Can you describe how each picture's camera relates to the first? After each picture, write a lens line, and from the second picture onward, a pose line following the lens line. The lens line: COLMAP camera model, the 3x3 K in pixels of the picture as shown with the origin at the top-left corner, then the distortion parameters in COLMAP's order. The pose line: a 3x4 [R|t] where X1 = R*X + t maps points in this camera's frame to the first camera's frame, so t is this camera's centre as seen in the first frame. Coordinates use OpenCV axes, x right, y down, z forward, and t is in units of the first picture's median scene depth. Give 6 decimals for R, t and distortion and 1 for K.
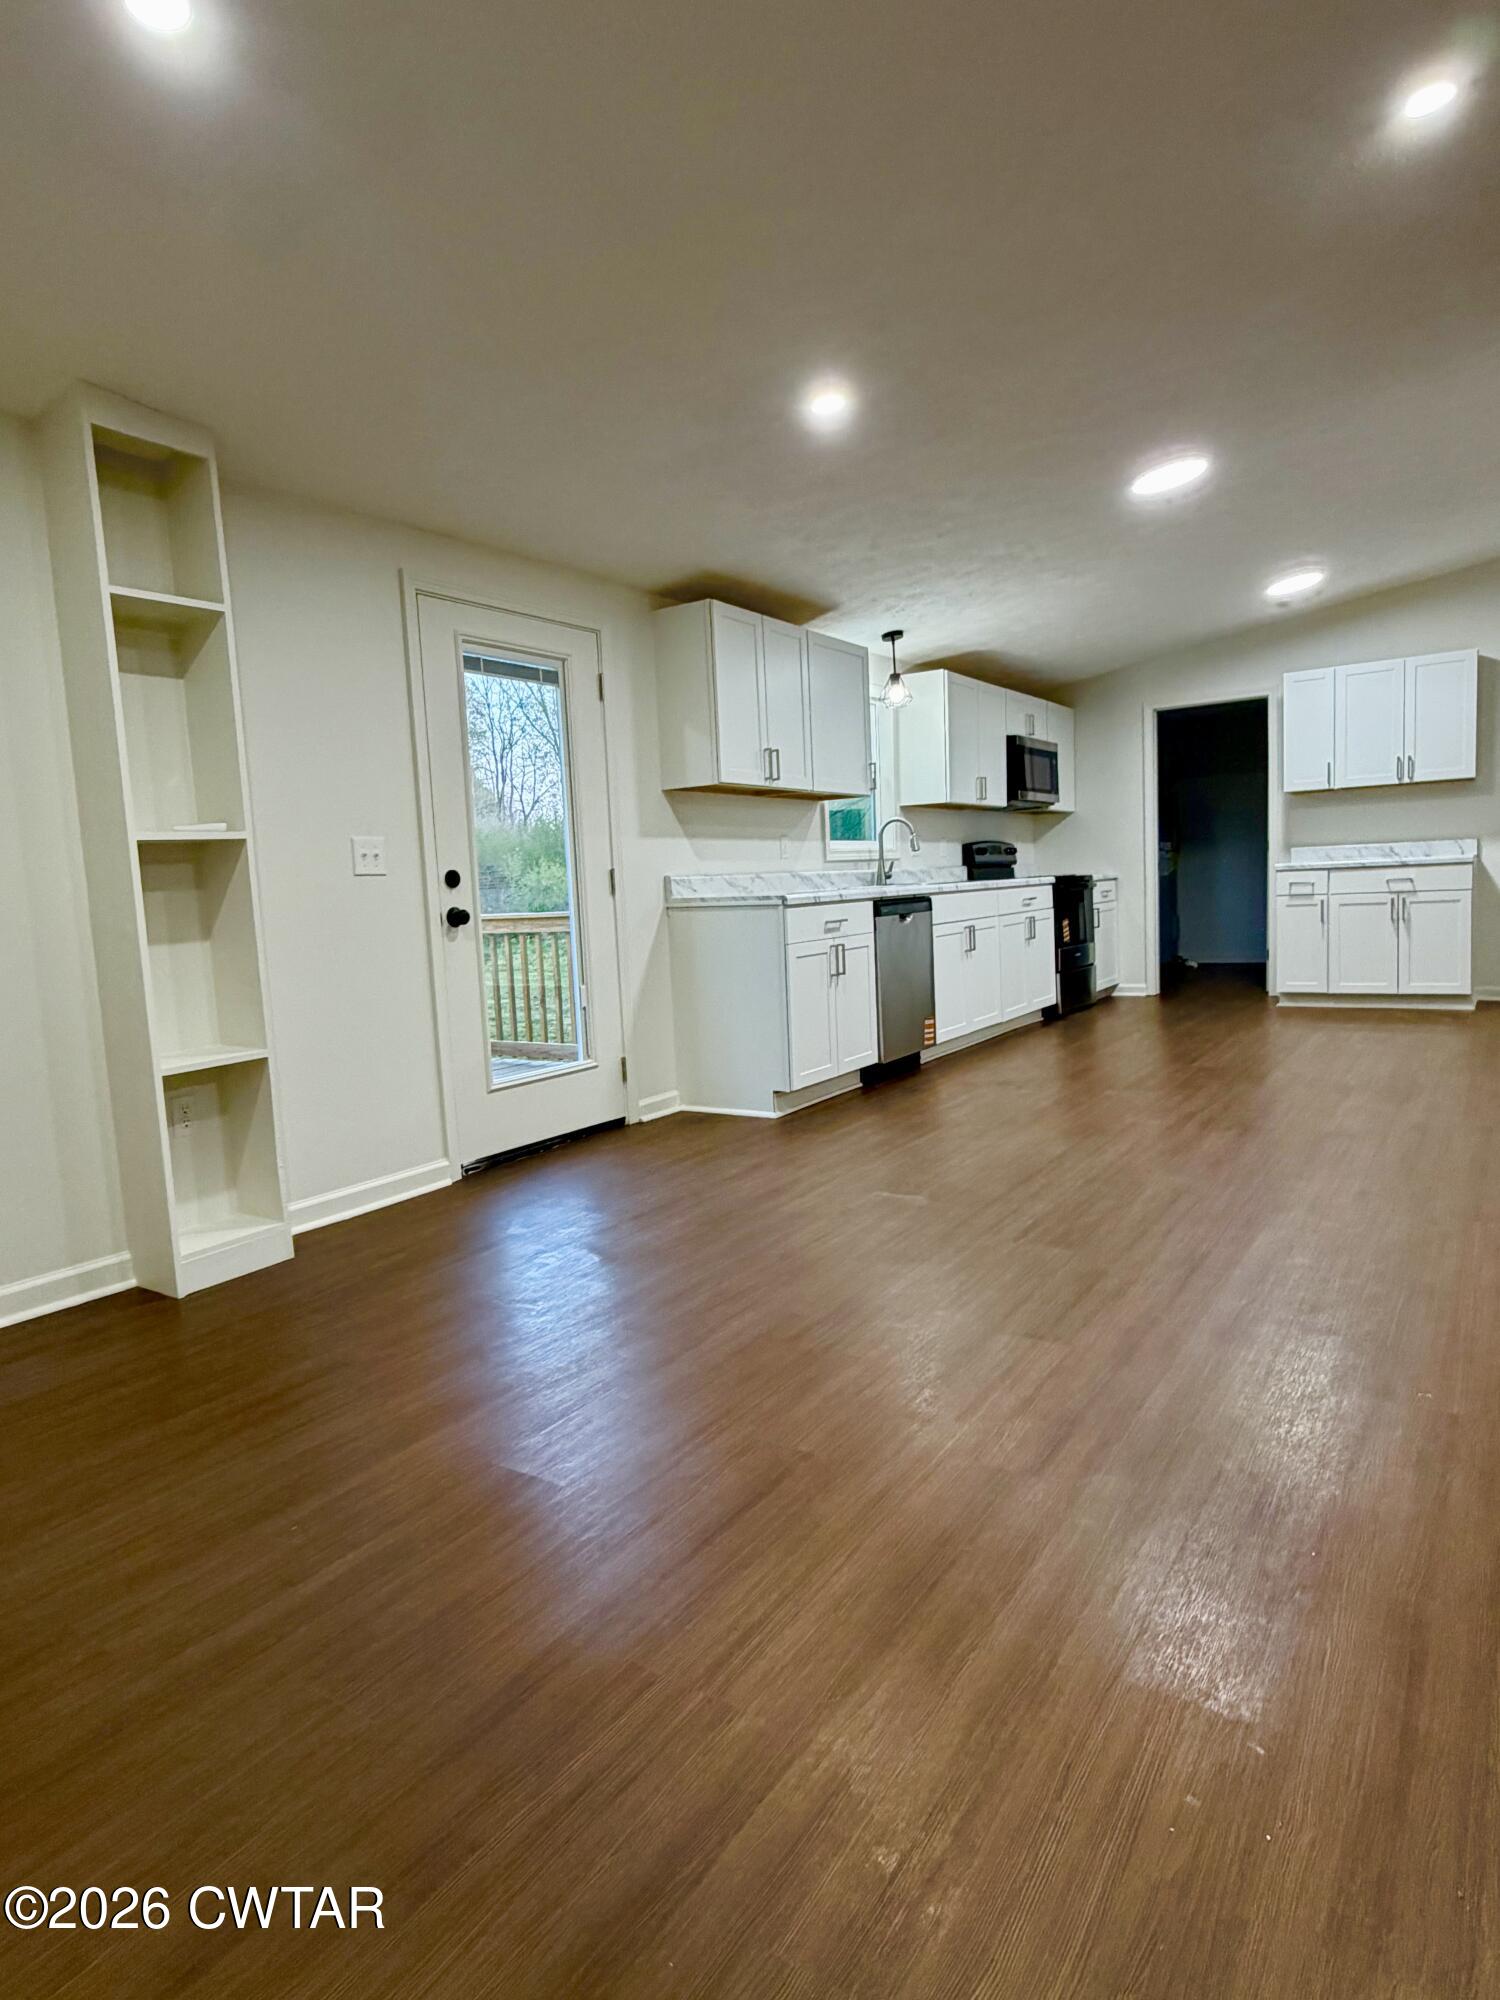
lens RADIAL K [[1122.0, 0, 746.6], [0, 1122.0, 1020.7], [0, 0, 1]] dist [-0.007943, 0.007713]
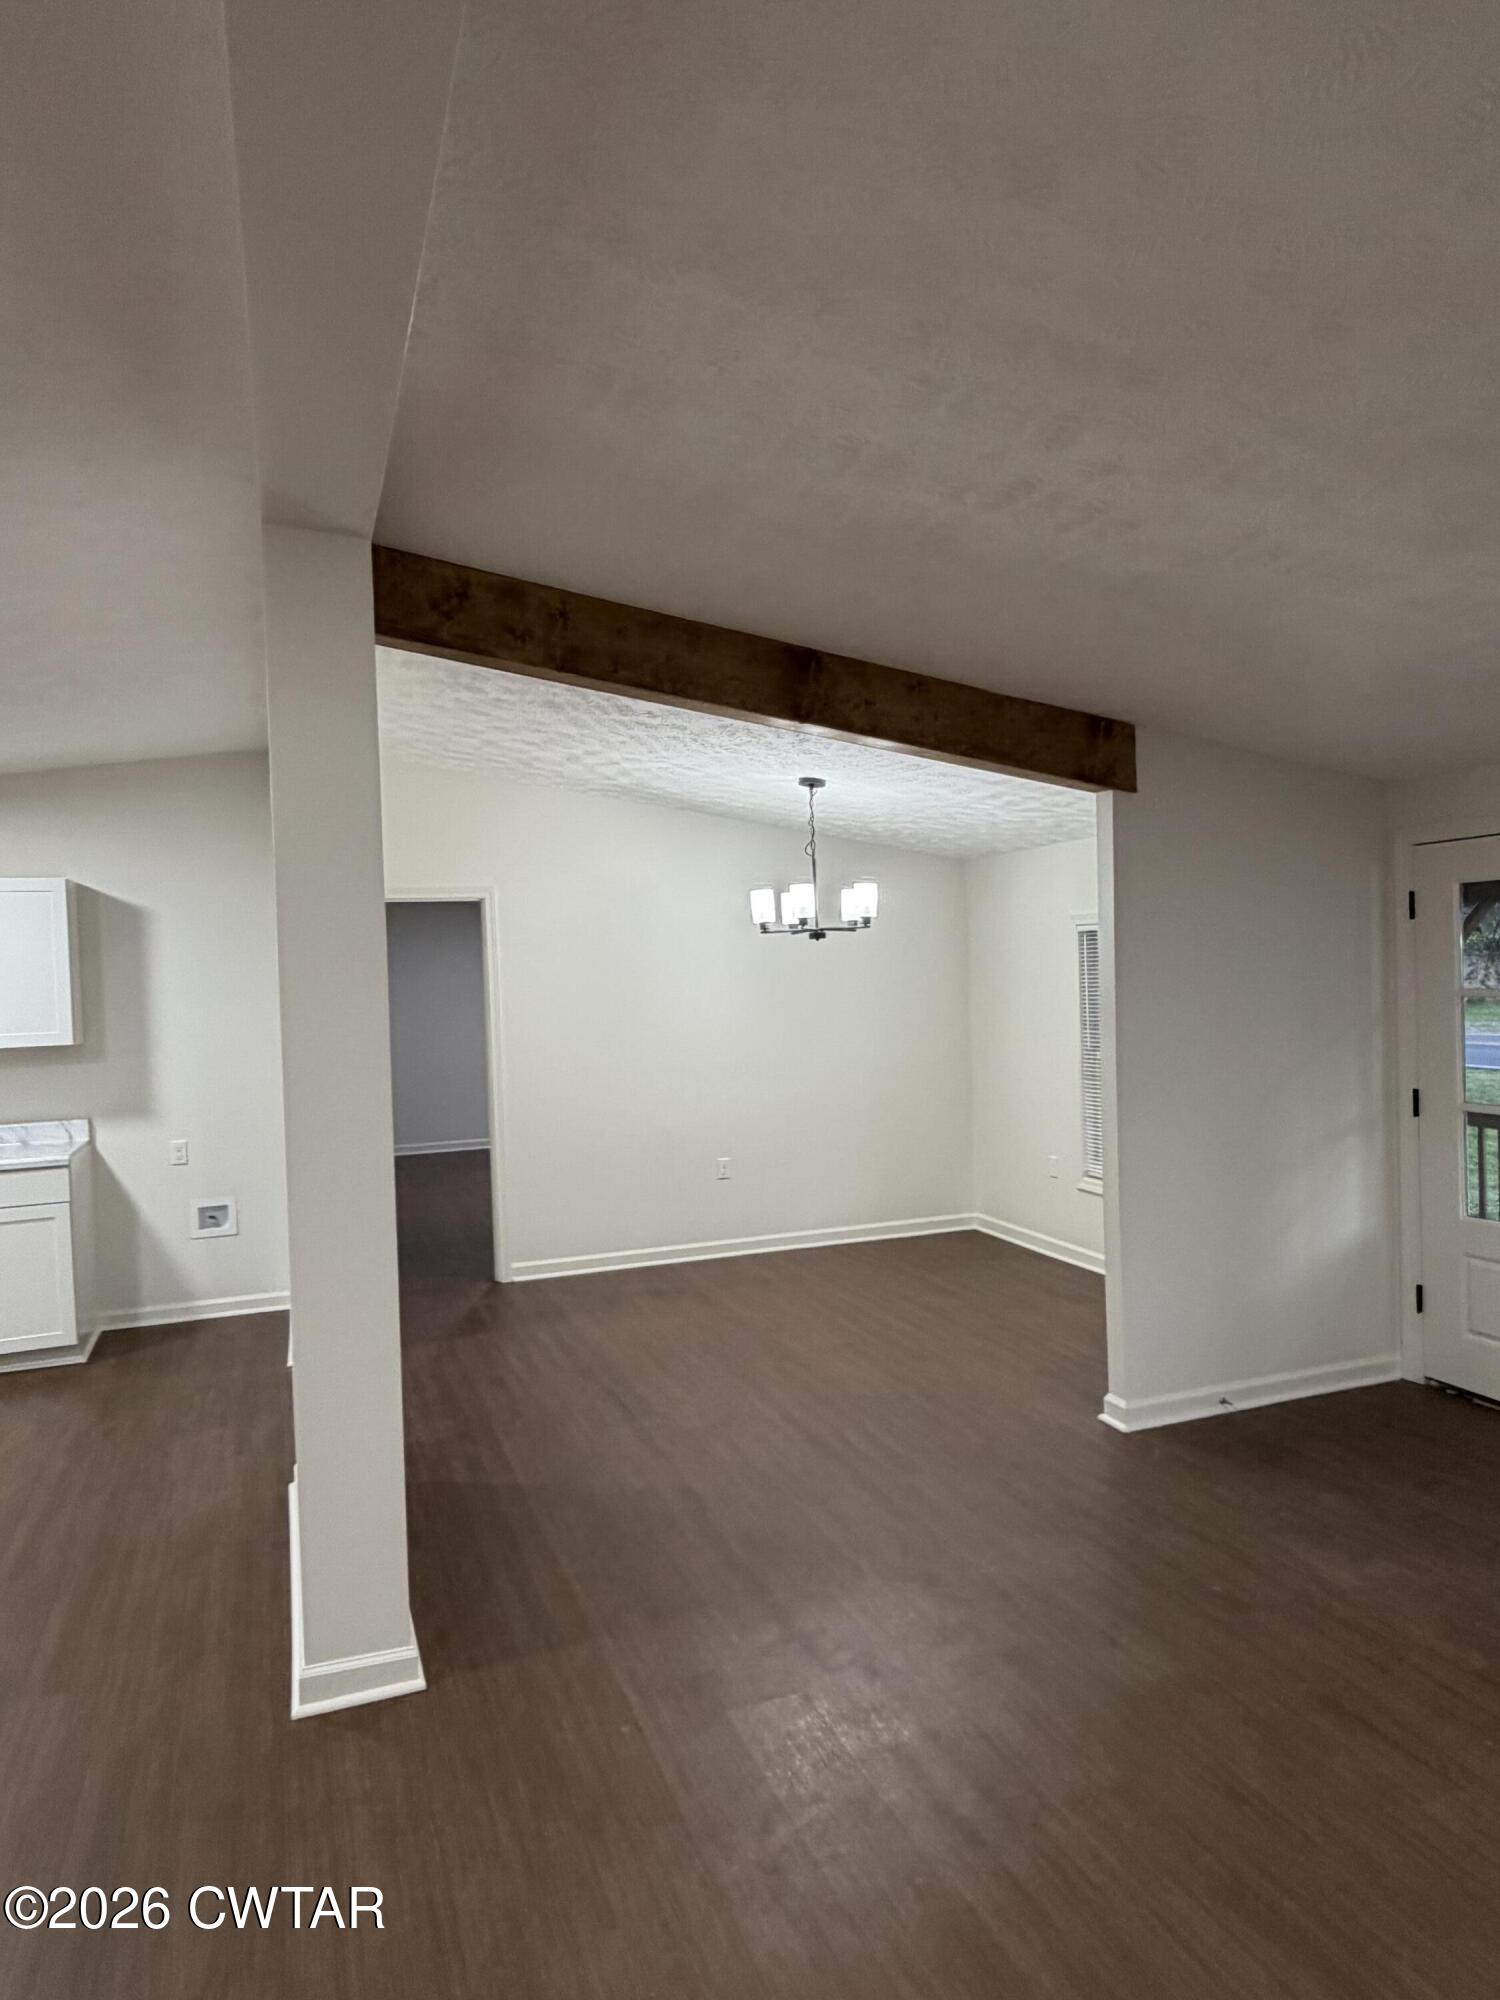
lens RADIAL K [[1216.0, 0, 756.5], [0, 1216.0, 998.8], [0, 0, 1]] dist [0.008171, -0.000255]
pose [[0.557585, 0.010993, 0.830047, 0.221024], [0.113667, 0.989483, -0.089460, -0.117585], [-0.822301, 0.144231, 0.550471, 0.165734]]
